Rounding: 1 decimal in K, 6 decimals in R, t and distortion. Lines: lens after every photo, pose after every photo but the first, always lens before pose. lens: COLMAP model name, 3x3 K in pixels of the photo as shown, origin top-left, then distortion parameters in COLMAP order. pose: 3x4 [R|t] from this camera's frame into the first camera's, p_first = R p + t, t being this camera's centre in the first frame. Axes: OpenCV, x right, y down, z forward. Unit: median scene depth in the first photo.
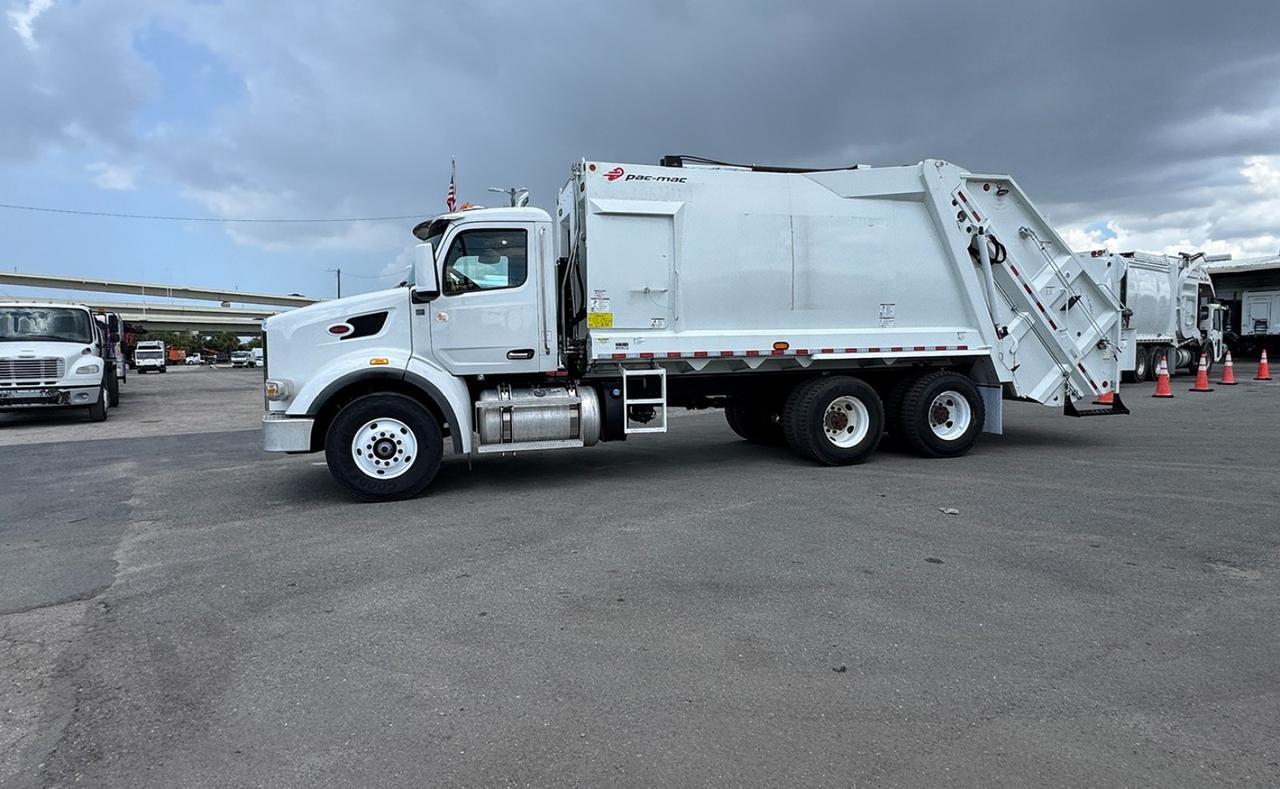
lens RADIAL K [[732.6, 0, 641.2], [0, 732.6, 389.8], [0, 0, 1]] dist [0.012255, 0.004200]
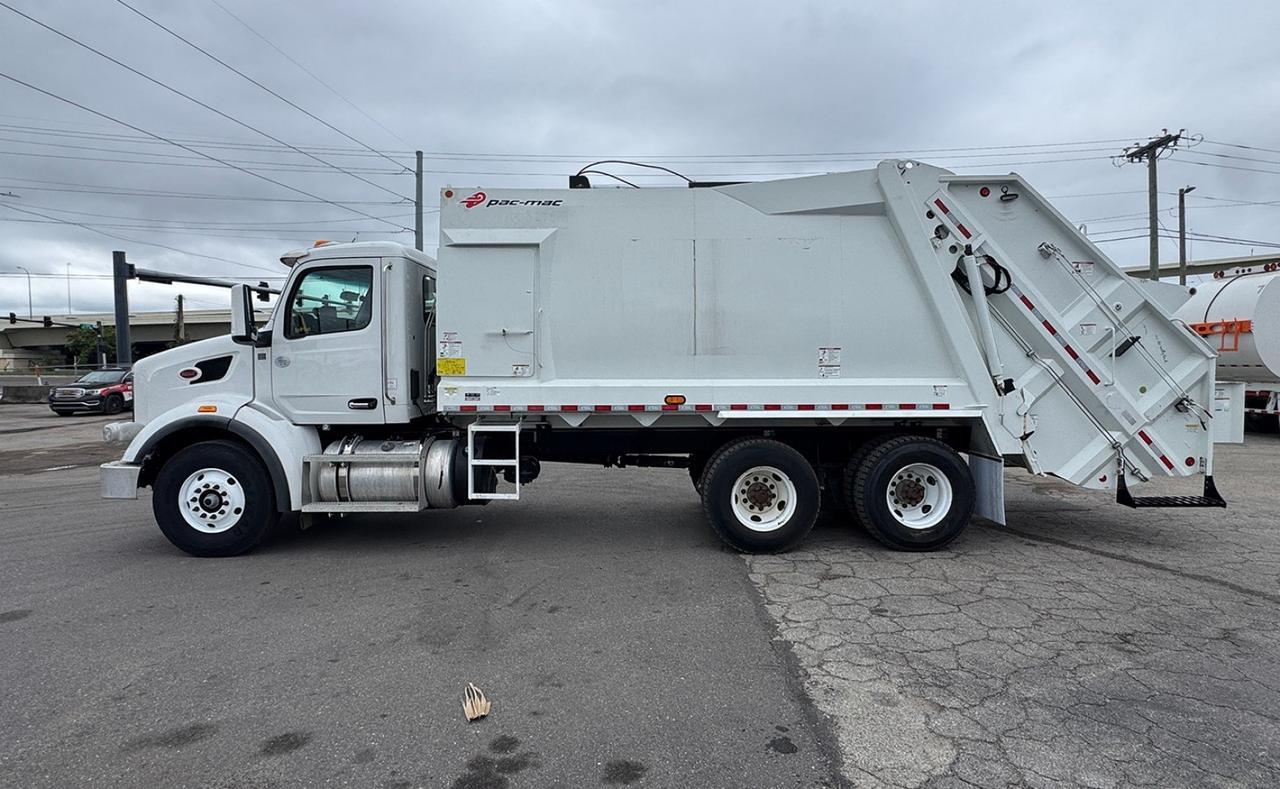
lens RADIAL K [[732.6, 0, 648.8], [0, 732.6, 388.5], [0, 0, 1]] dist [0.012255, 0.004200]
pose [[0.959034, 0.024237, -0.282252, 0.402197], [-0.031651, 0.999263, -0.021739, -0.055084], [0.281517, 0.029782, 0.959094, 0.218653]]
